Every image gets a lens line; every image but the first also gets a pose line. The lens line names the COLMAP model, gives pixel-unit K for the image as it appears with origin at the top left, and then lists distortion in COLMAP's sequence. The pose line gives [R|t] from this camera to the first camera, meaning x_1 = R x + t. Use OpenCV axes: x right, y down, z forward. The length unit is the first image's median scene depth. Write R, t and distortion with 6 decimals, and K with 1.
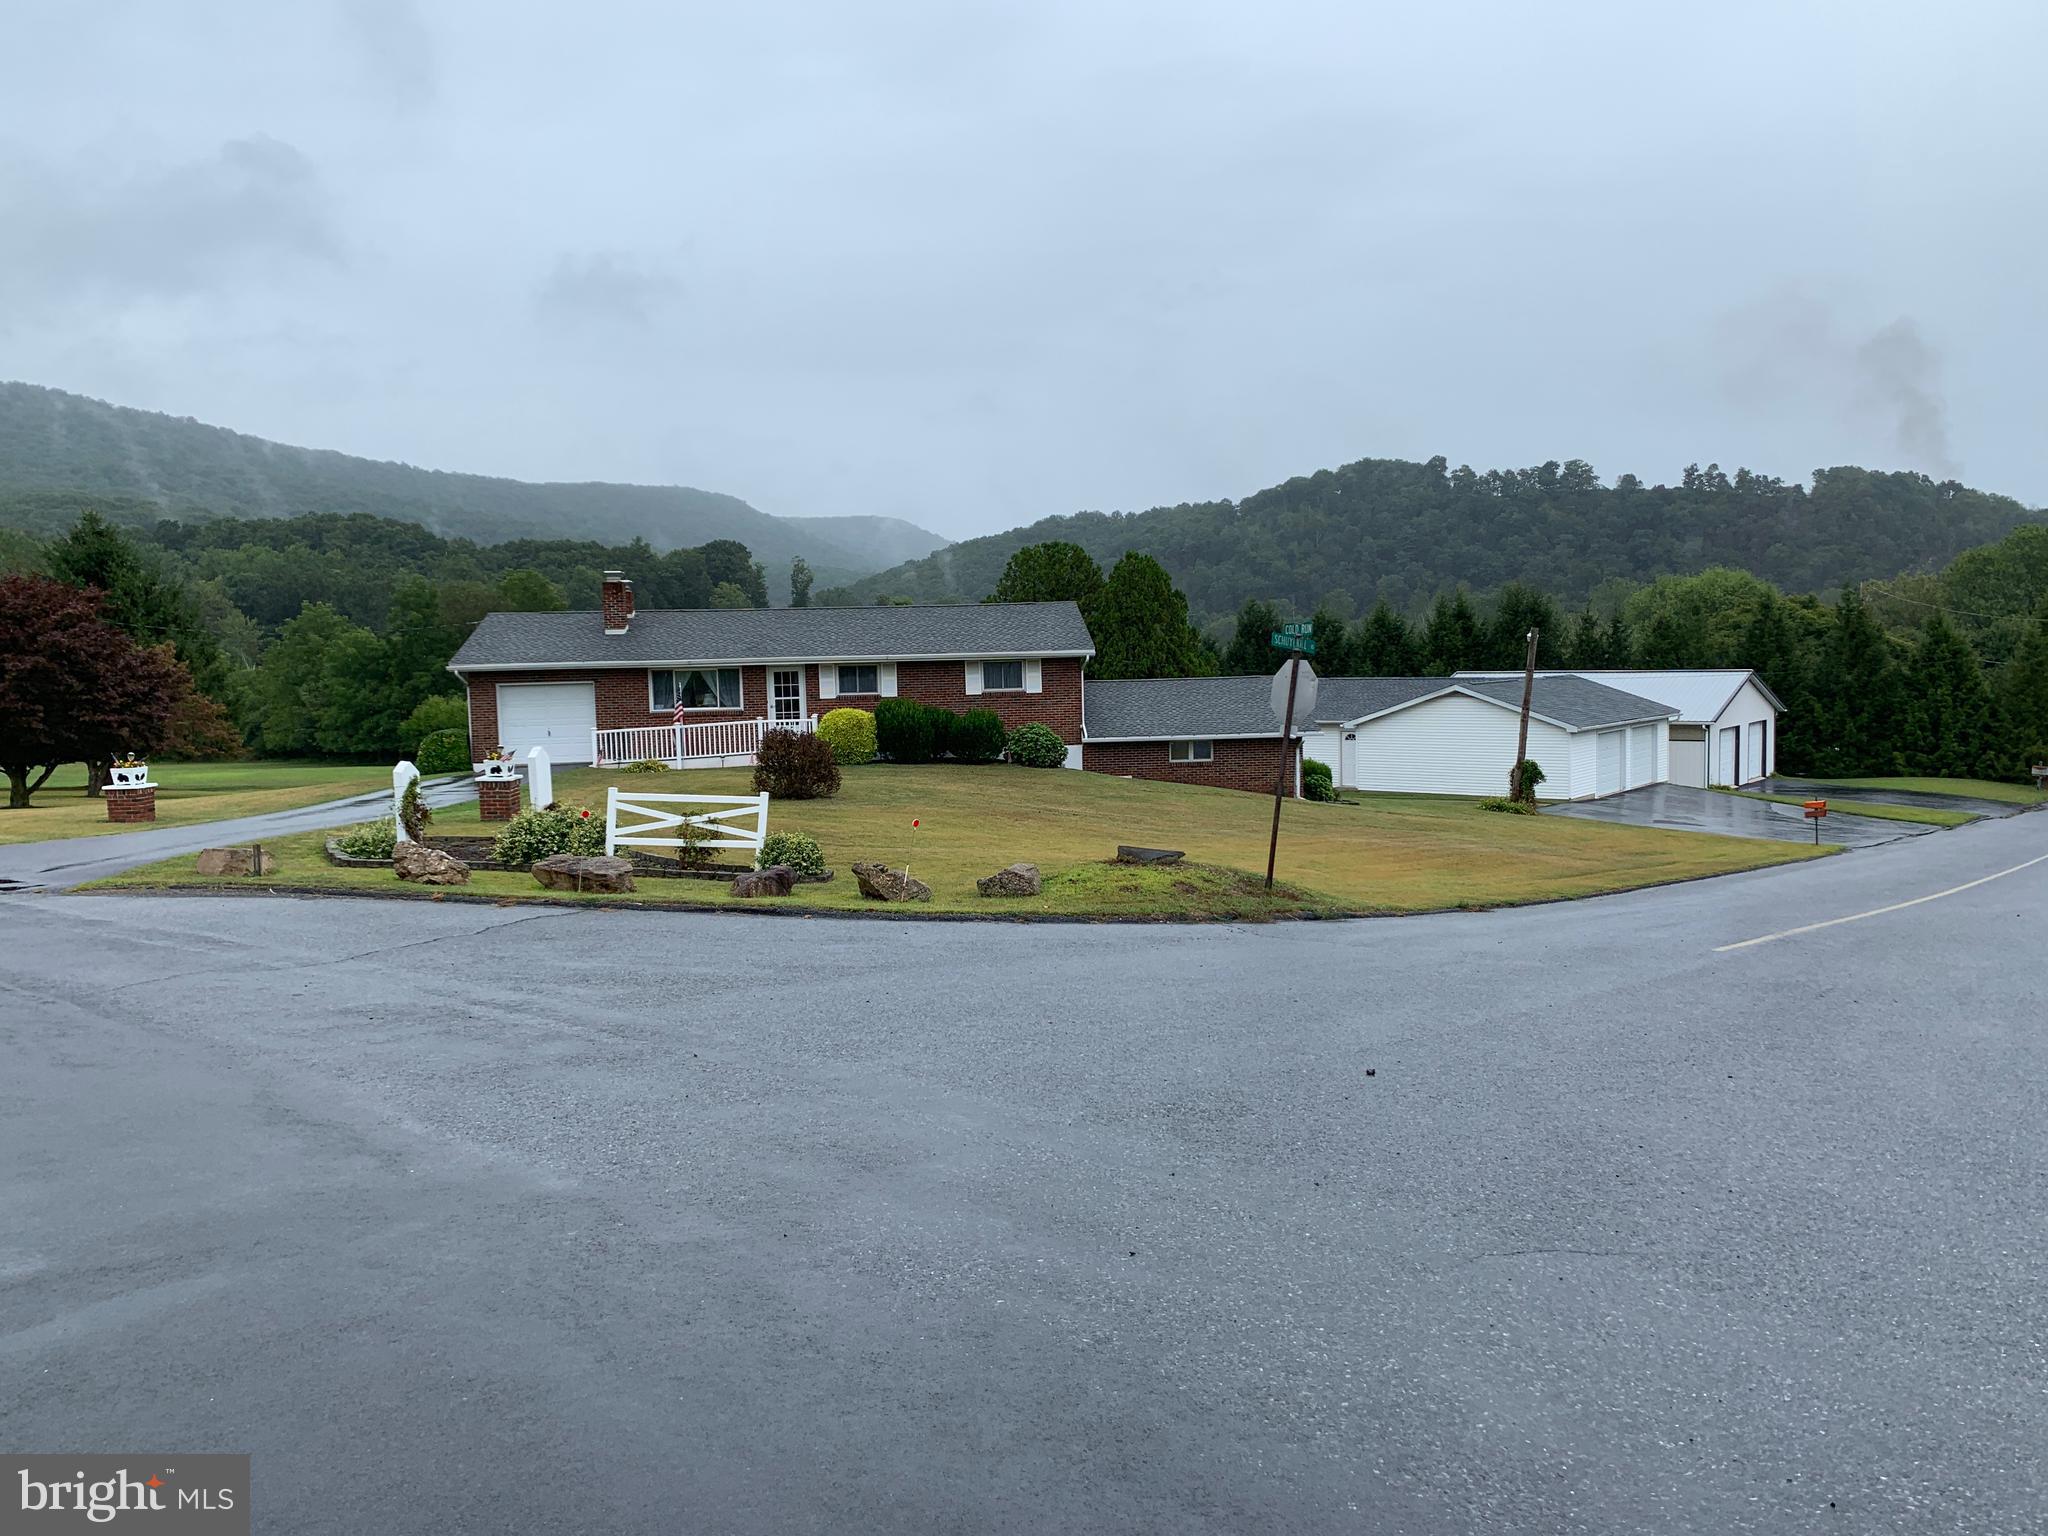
lens RADIAL K [[1569.0, 0, 1015.4], [0, 1569.0, 767.0], [0, 0, 1]] dist [0.026886, -0.005133]
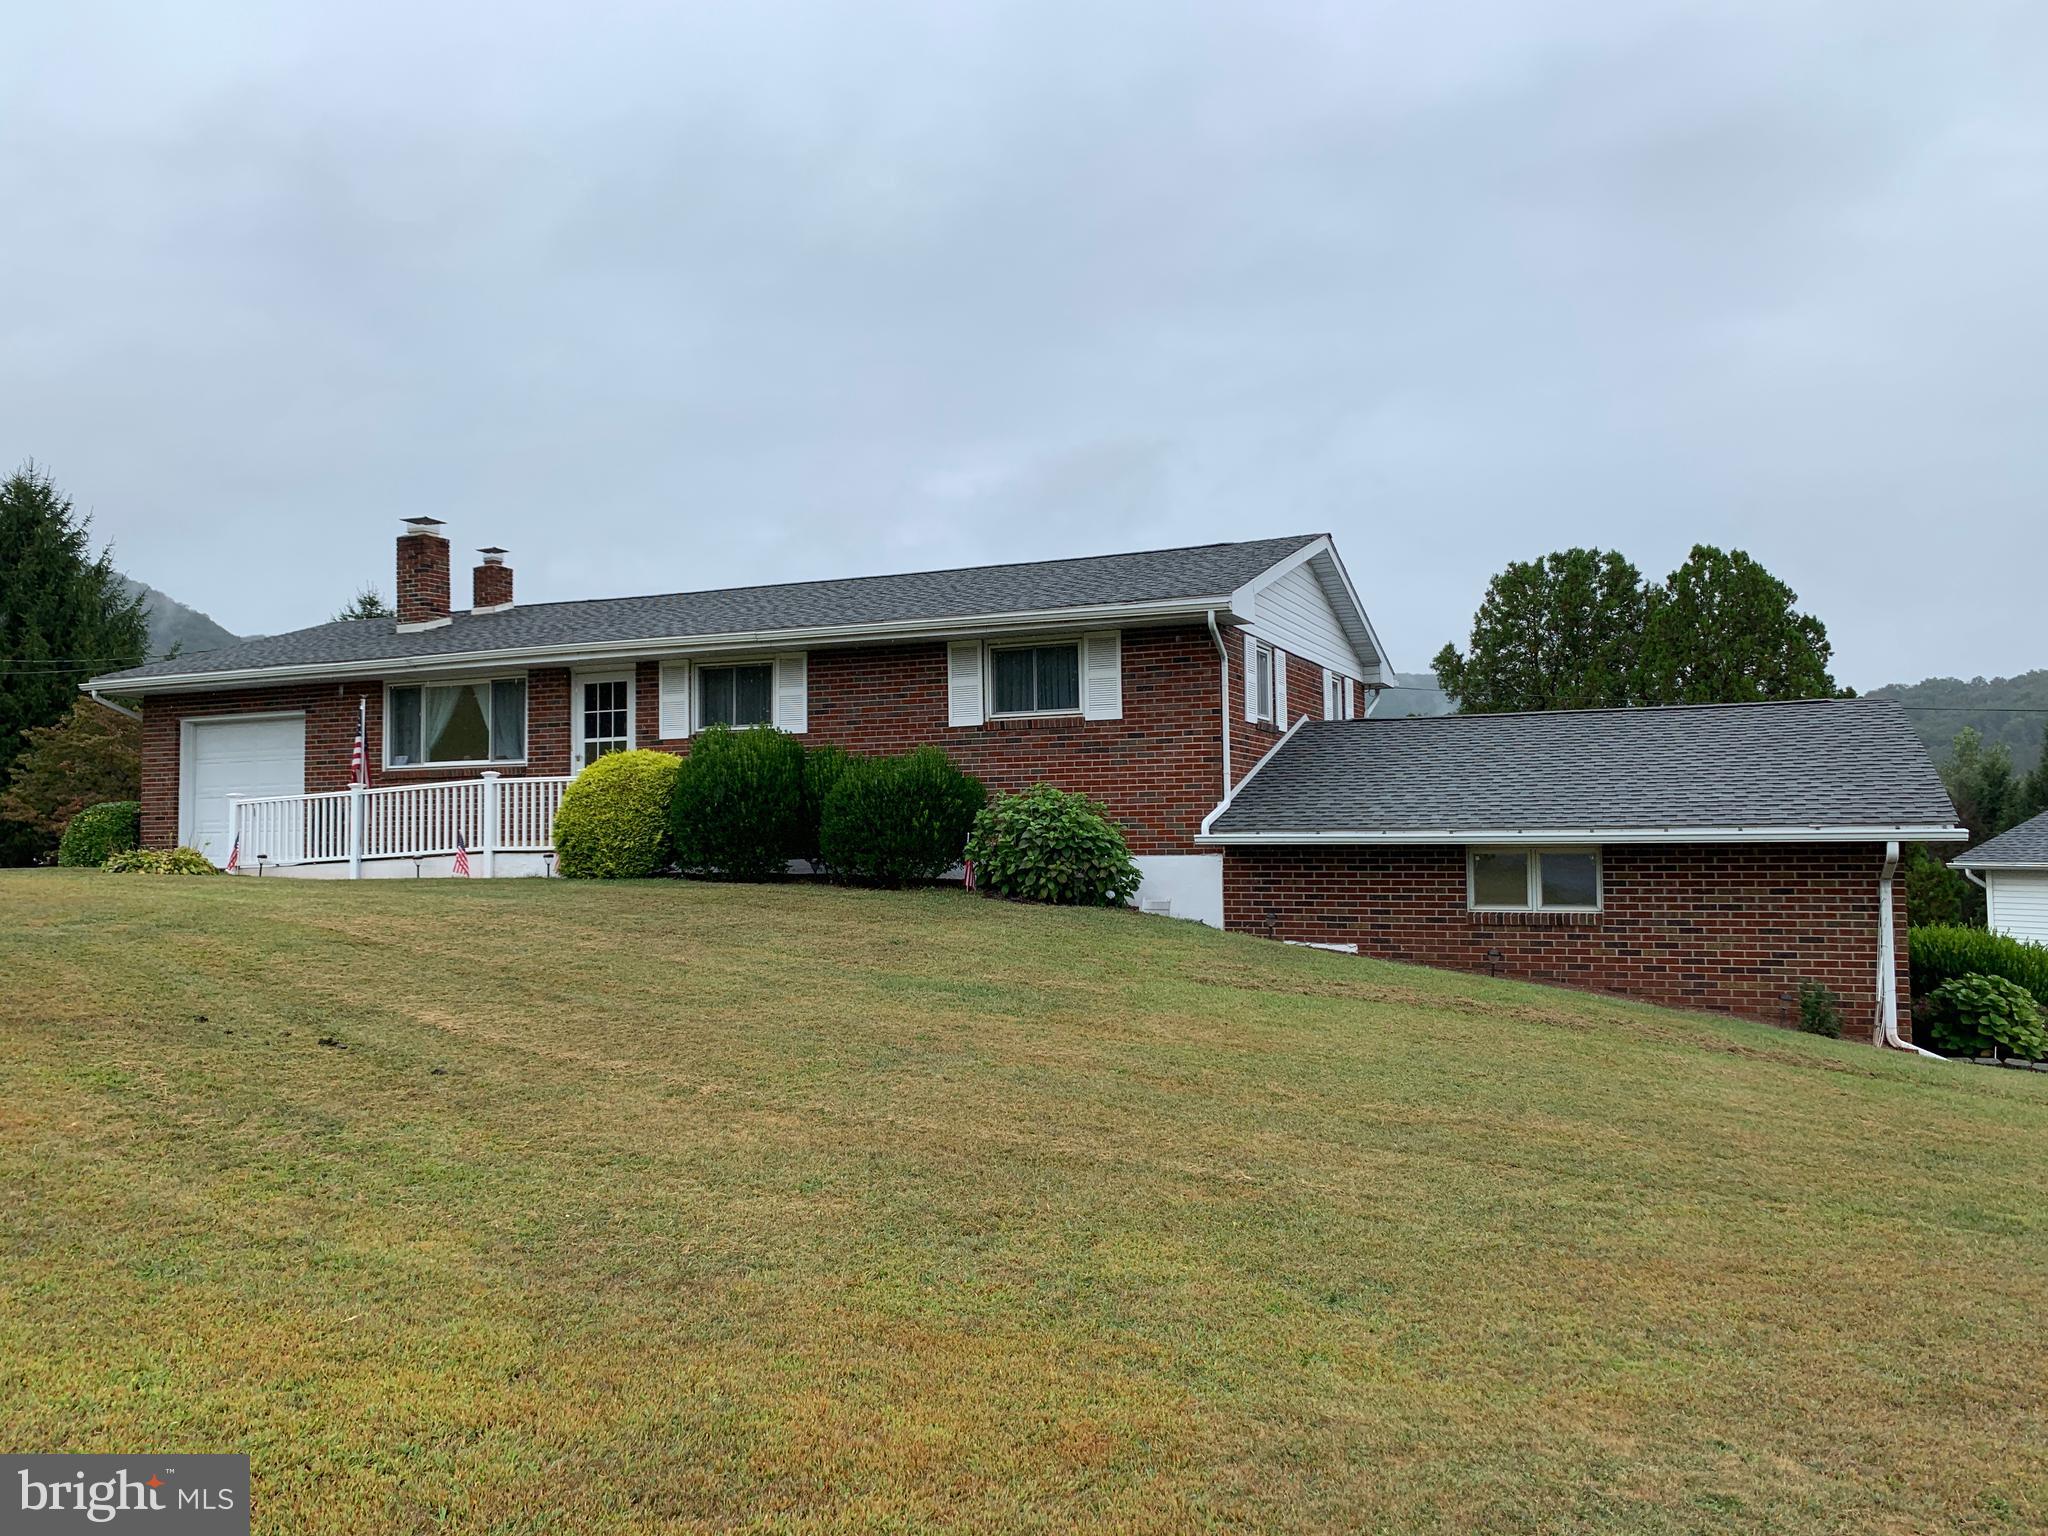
lens RADIAL K [[1569.0, 0, 1015.4], [0, 1569.0, 767.0], [0, 0, 1]] dist [0.026886, -0.005133]
pose [[0.881184, -0.007278, -0.472718, 0.166604], [-0.050651, 0.992673, -0.109702, 0.008124], [0.470052, 0.120611, 0.874359, 0.607700]]
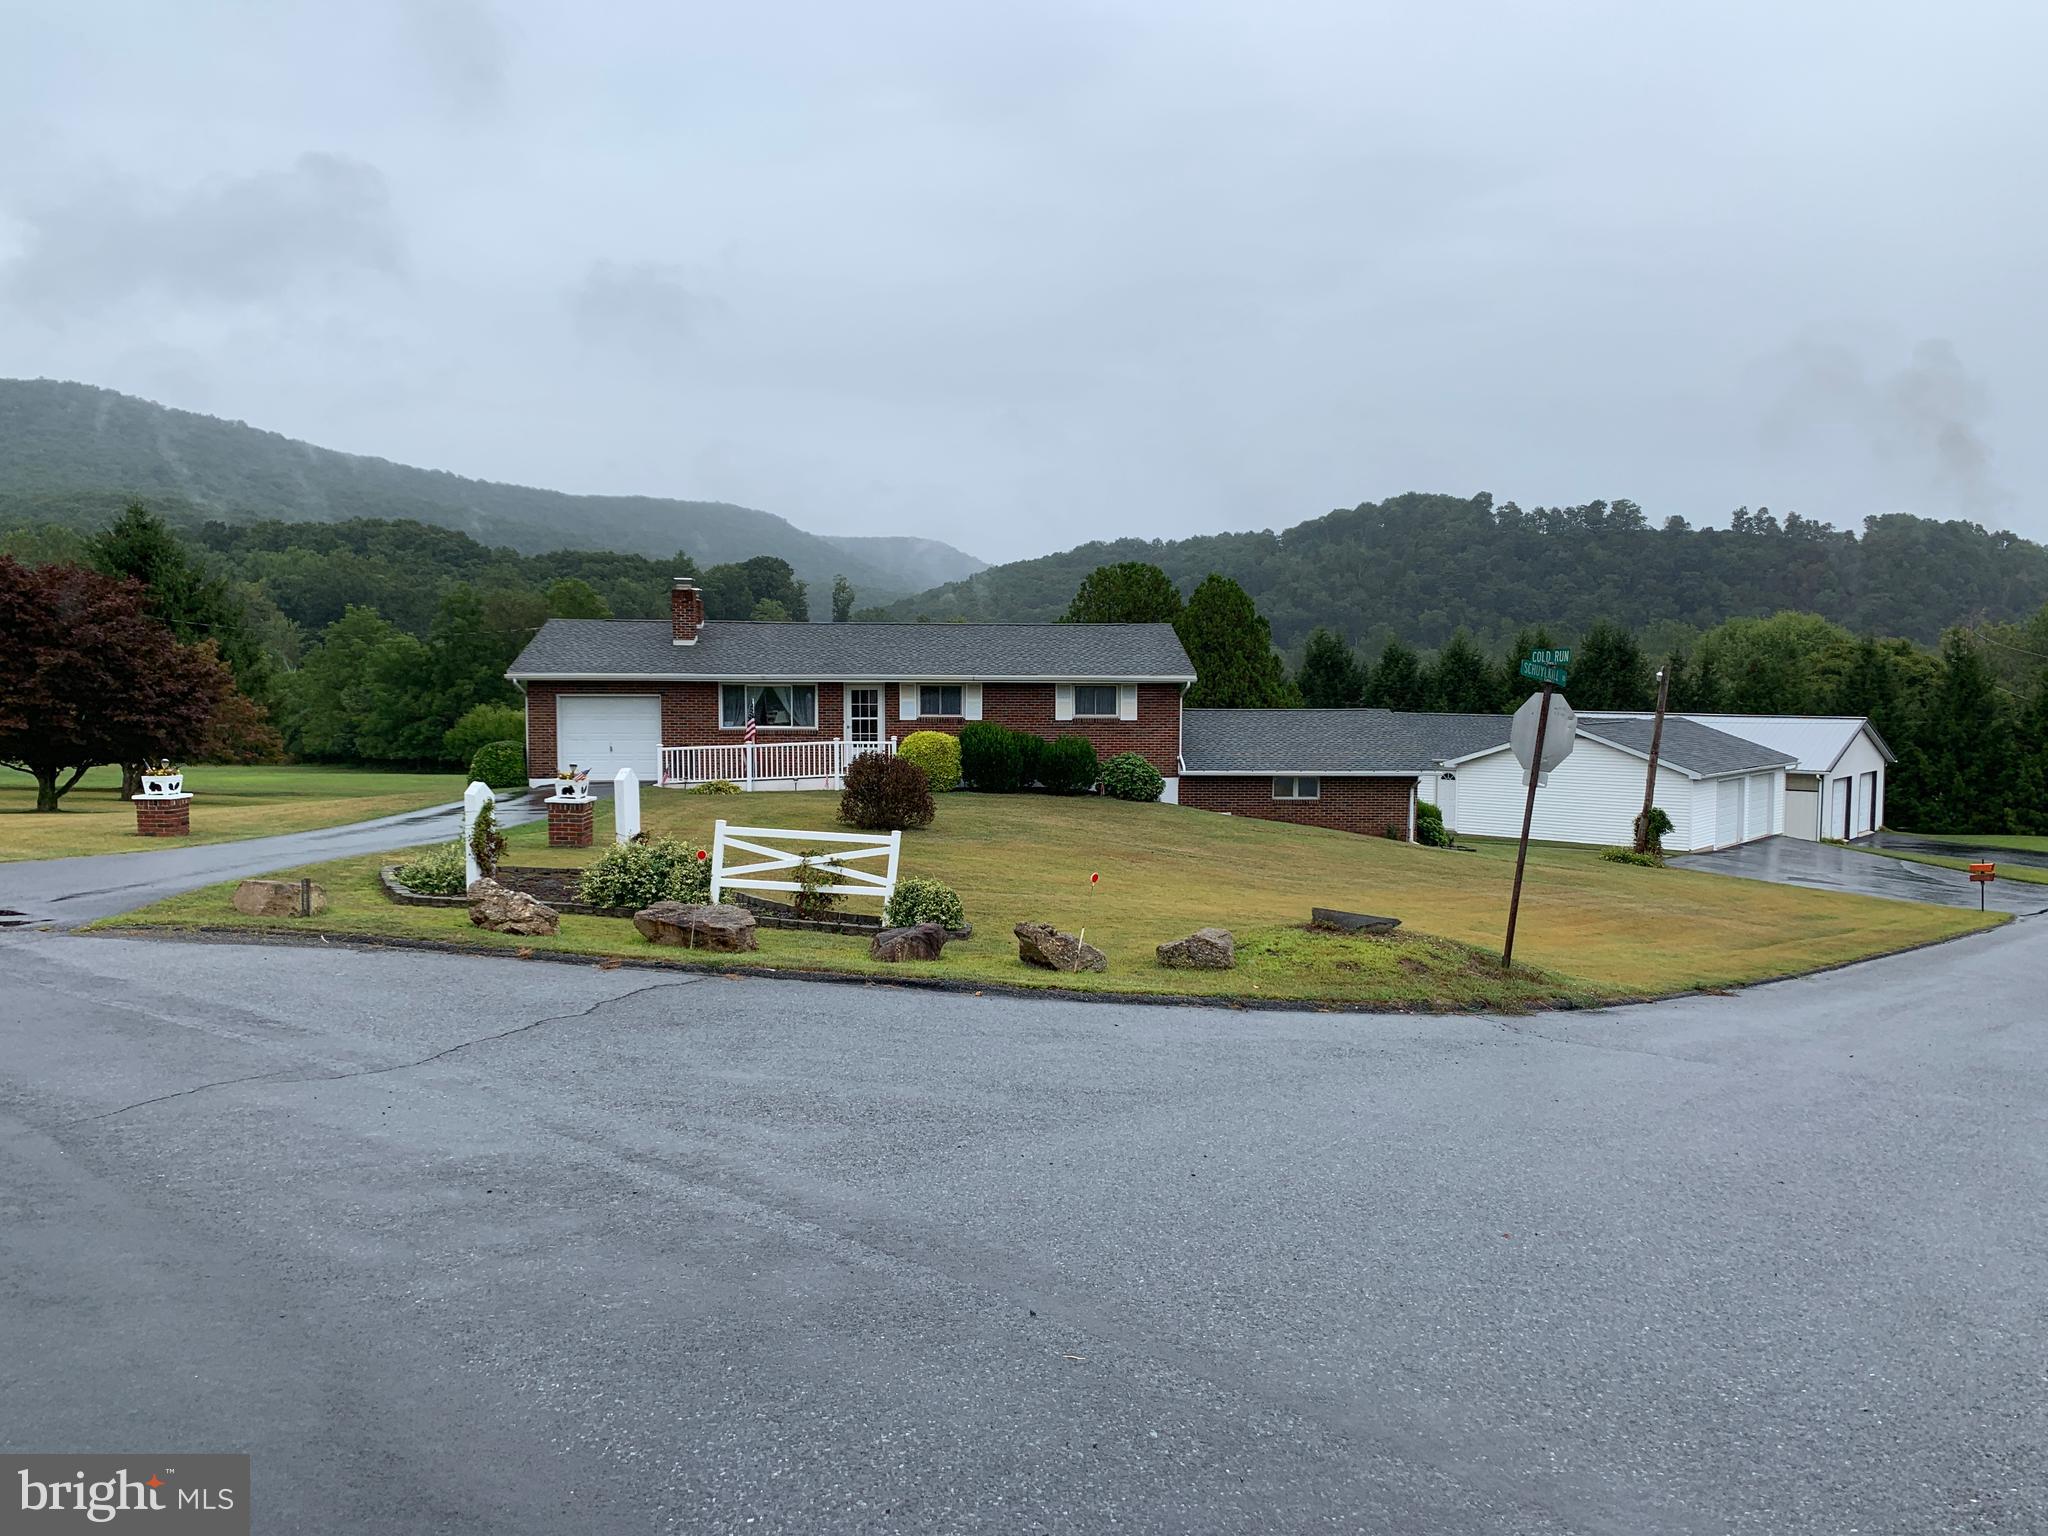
lens RADIAL K [[1569.0, 0, 1015.4], [0, 1569.0, 767.0], [0, 0, 1]] dist [0.026886, -0.005133]
pose [[0.999380, 0.029923, -0.018580, -0.035114], [-0.030208, 0.999427, -0.015243, -0.003221], [0.018113, 0.015795, 0.999711, 0.065489]]
